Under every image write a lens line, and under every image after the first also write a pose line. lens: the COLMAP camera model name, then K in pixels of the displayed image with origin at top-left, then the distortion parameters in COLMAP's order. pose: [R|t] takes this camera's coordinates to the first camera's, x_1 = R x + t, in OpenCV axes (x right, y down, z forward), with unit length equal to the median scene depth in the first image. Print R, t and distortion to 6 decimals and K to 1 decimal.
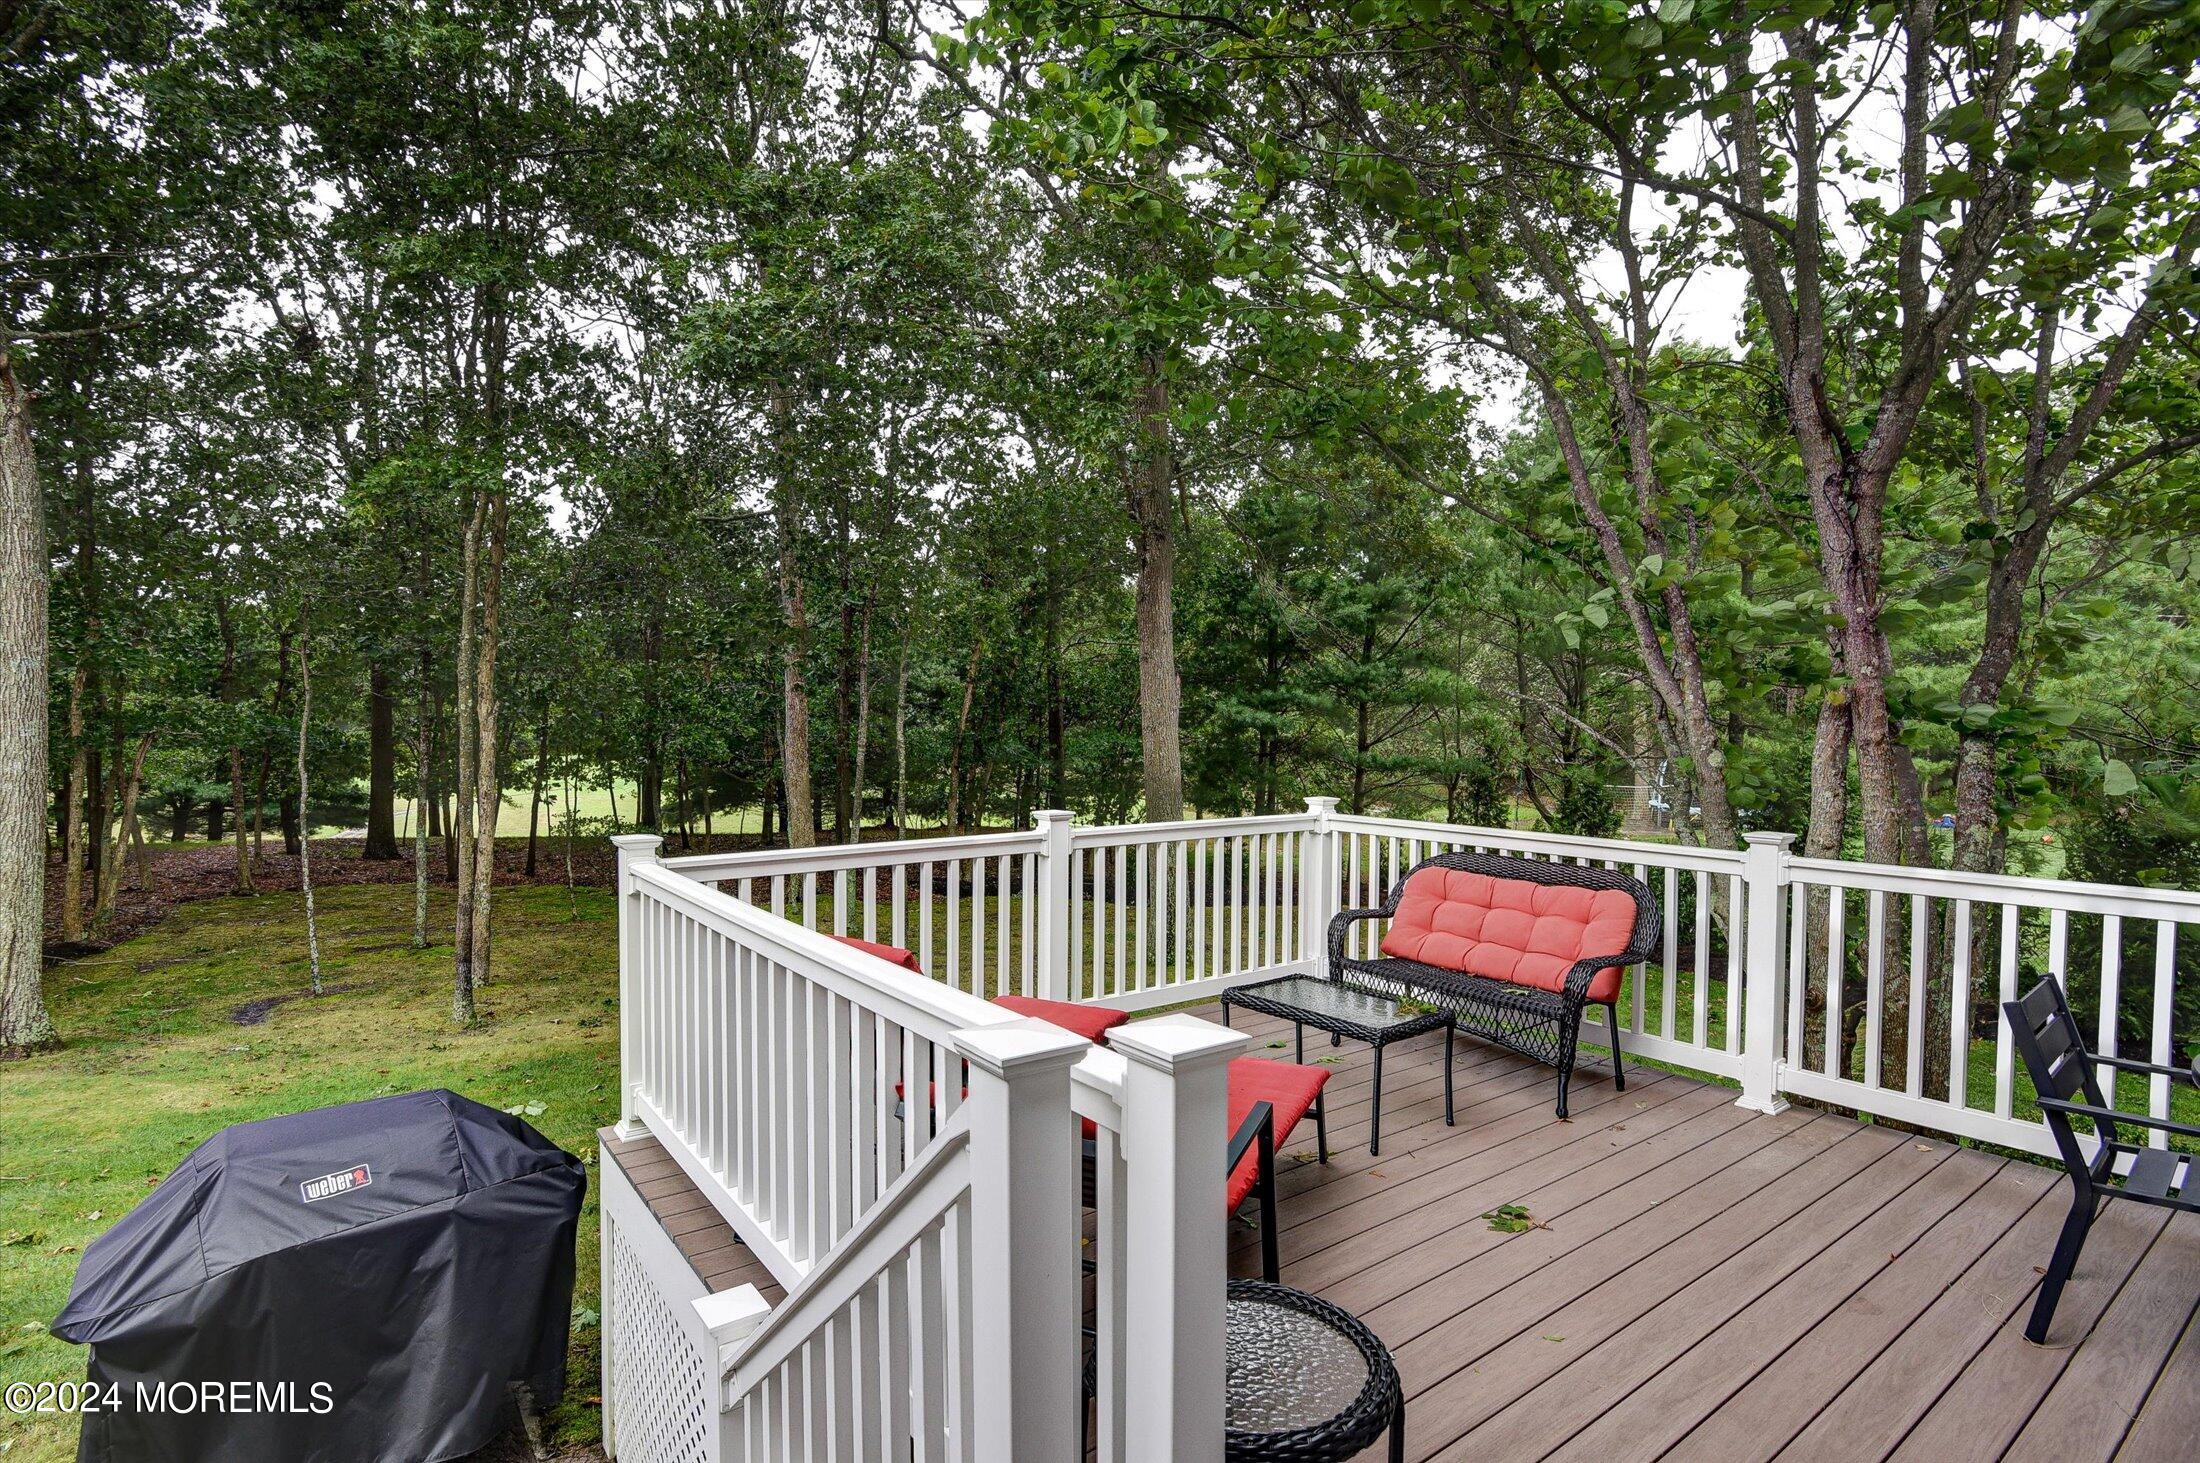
lens RADIAL K [[1082.7, 0, 1099.1], [0, 1082.7, 736.9], [0, 0, 1]] dist [-0.014241, -0.002211]
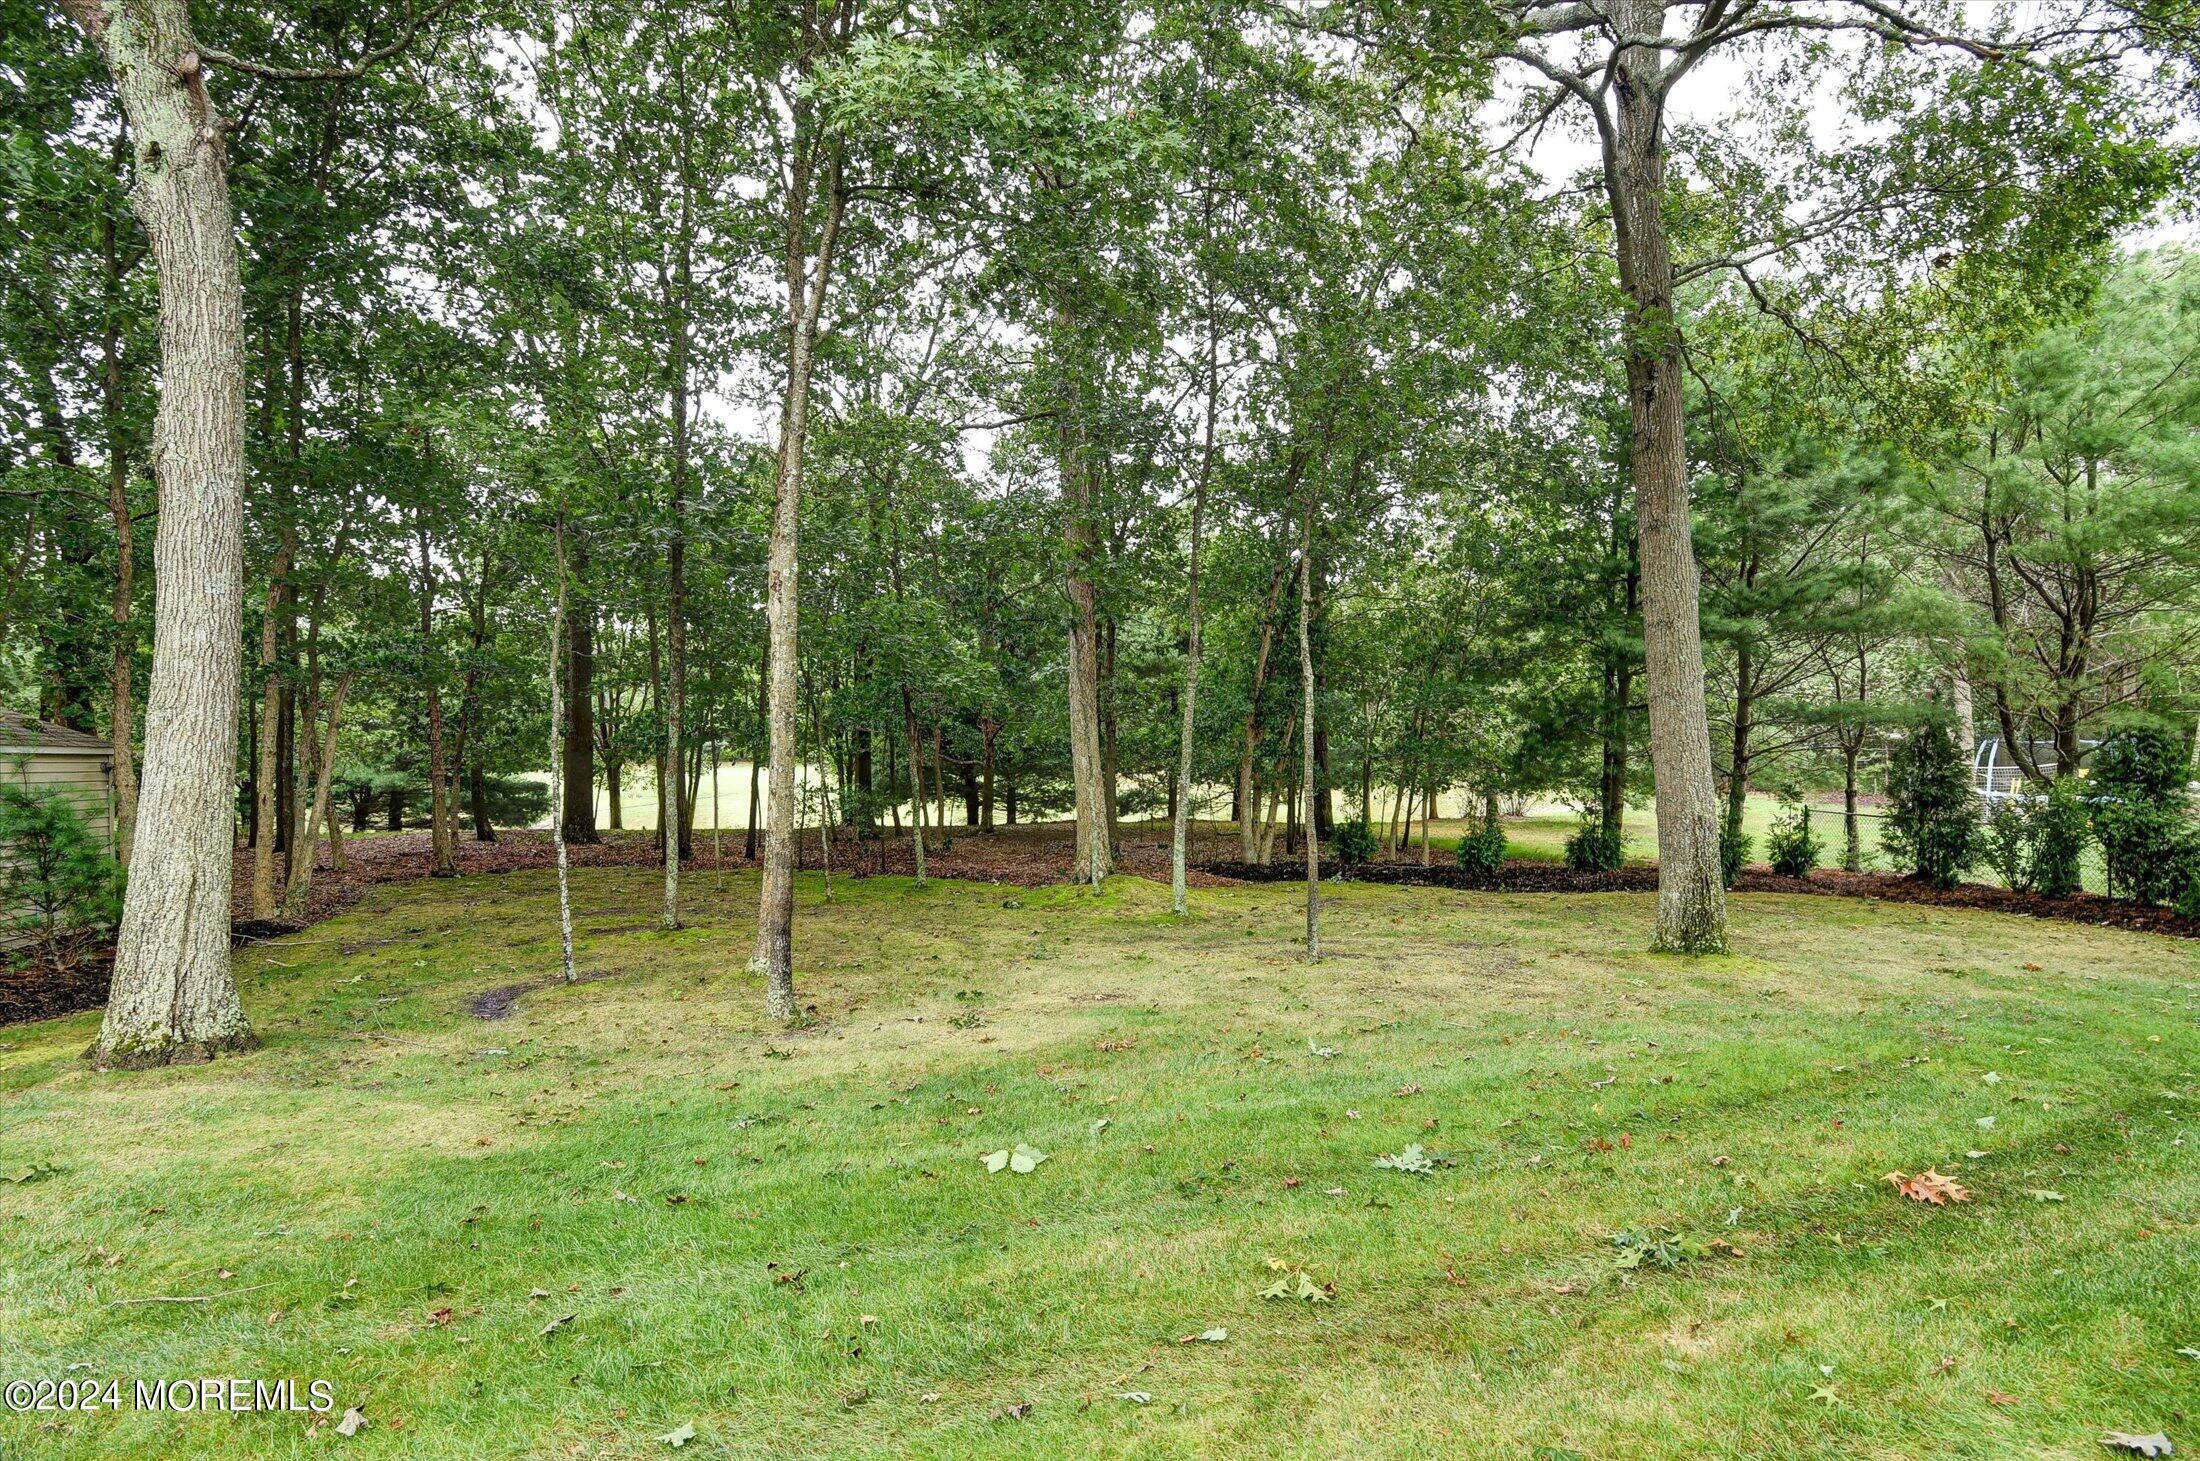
lens RADIAL K [[1082.7, 0, 1104.5], [0, 1082.7, 732.7], [0, 0, 1]] dist [-0.014241, -0.002211]
pose [[0.995420, -0.010724, -0.094996, -0.288121], [0.008706, 0.999728, -0.021634, 0.087198], [0.095202, 0.020707, 0.995243, 0.286404]]
